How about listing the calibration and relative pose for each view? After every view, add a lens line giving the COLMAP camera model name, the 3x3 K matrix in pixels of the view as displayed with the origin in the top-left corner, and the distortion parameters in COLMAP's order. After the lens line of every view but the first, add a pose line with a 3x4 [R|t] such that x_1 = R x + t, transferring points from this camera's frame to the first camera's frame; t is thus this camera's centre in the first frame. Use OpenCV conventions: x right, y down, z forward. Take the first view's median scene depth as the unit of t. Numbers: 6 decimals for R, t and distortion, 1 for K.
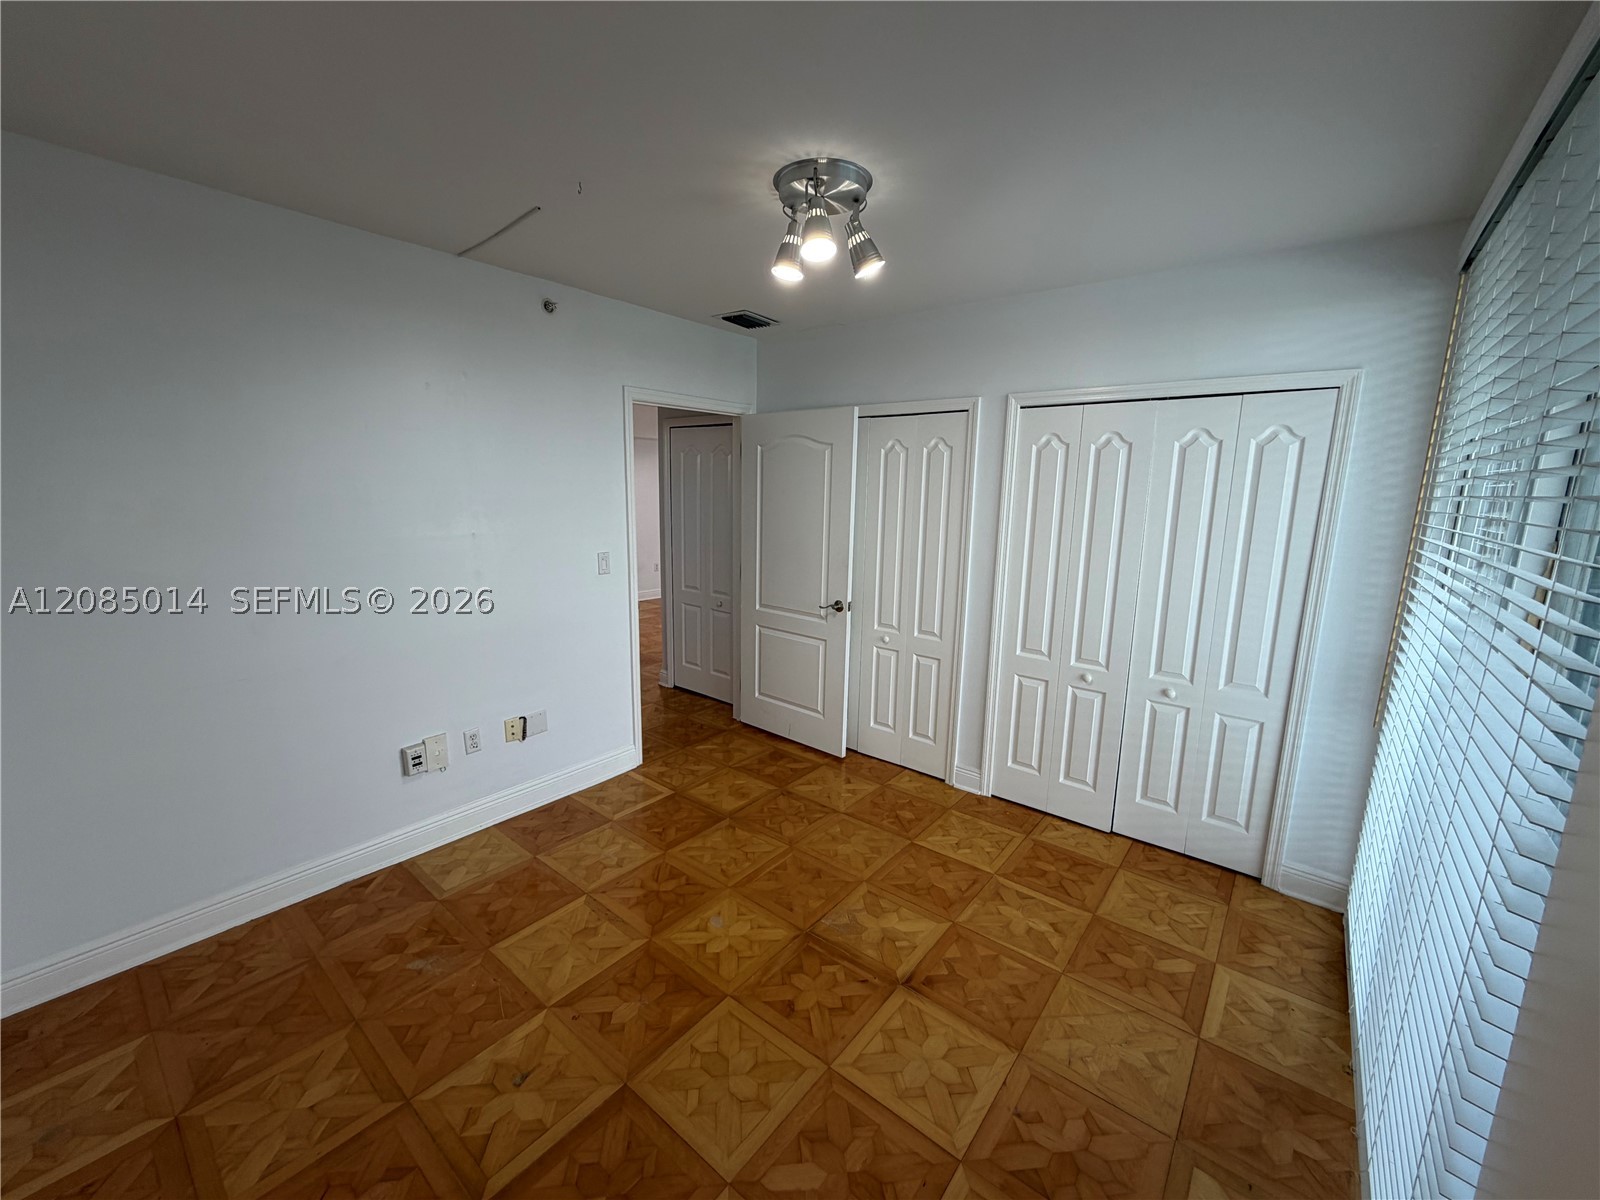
lens RADIAL K [[635.9, 0, 799.8], [0, 635.9, 596.4], [0, 0, 1]] dist [-0.002632, -0.000320]
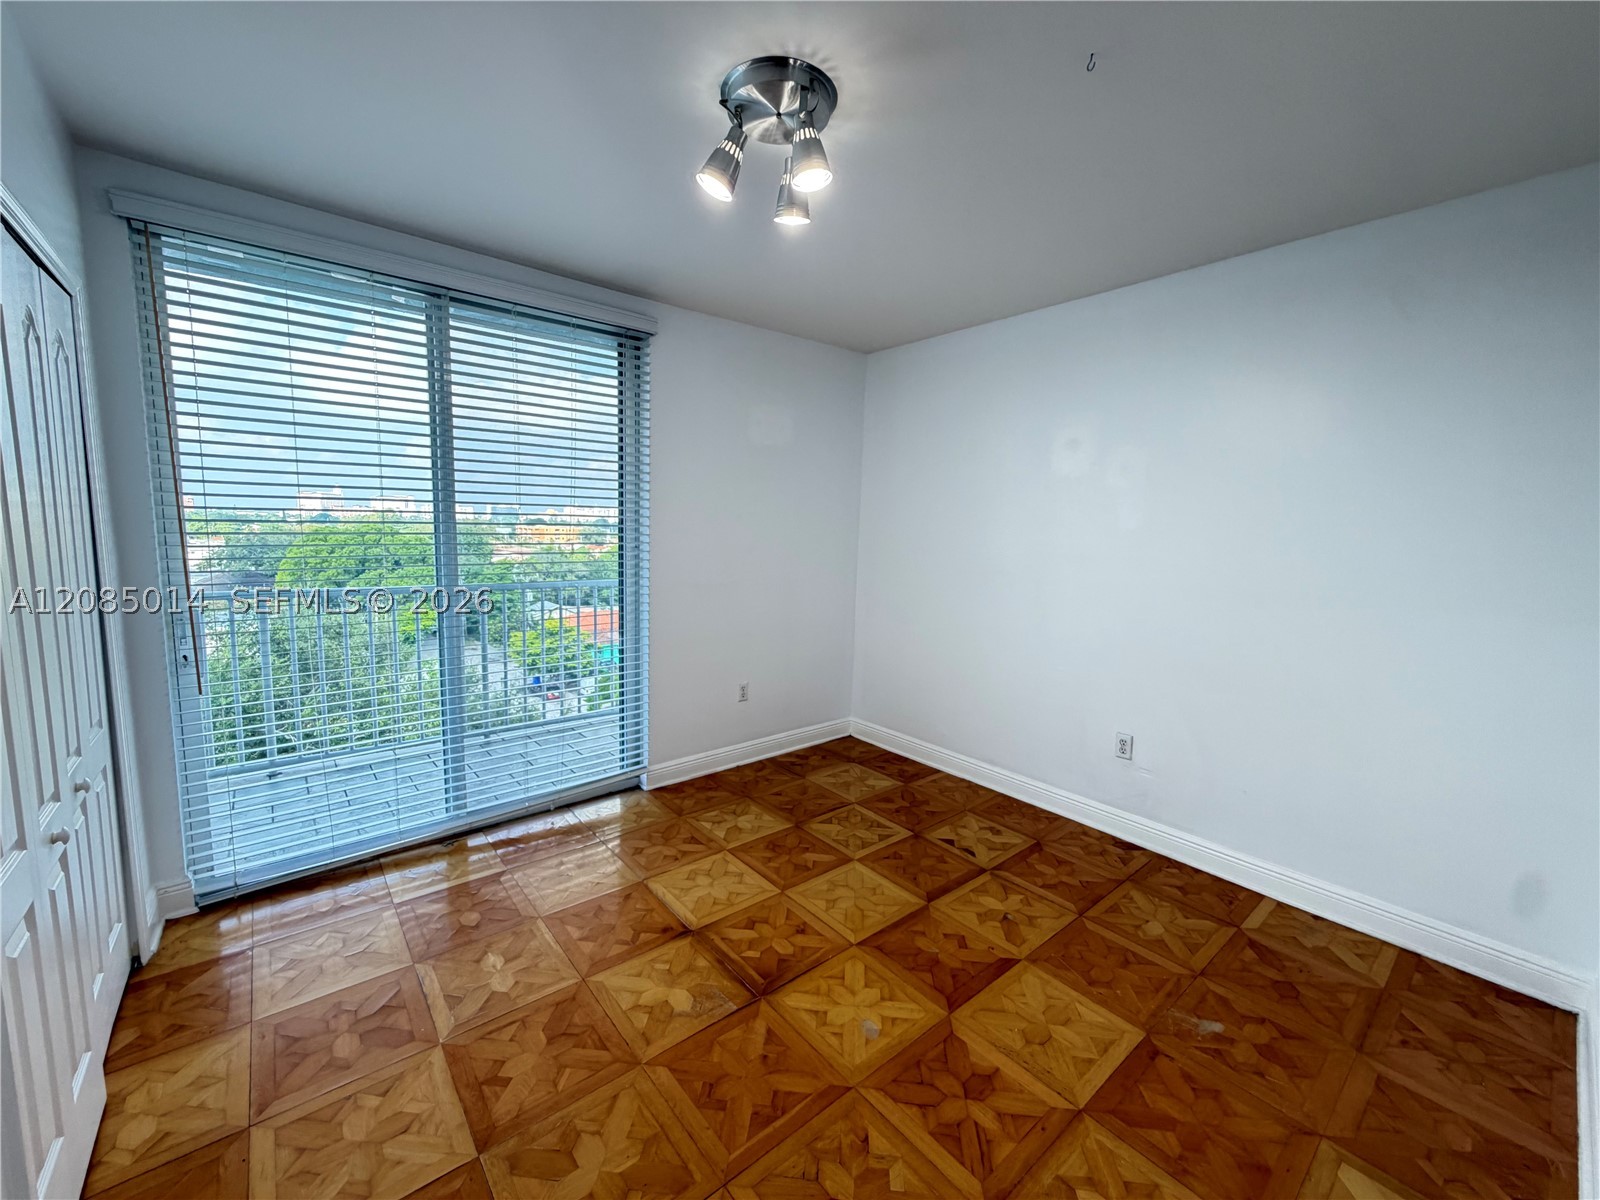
lens RADIAL K [[635.9, 0, 798.9], [0, 635.9, 596.7], [0, 0, 1]] dist [-0.002632, -0.000320]
pose [[-0.979285, -0.062126, 0.192719, -0.171157], [-0.005055, 0.958974, 0.283450, -0.213935], [-0.202422, 0.276604, -0.939423, 1.685794]]
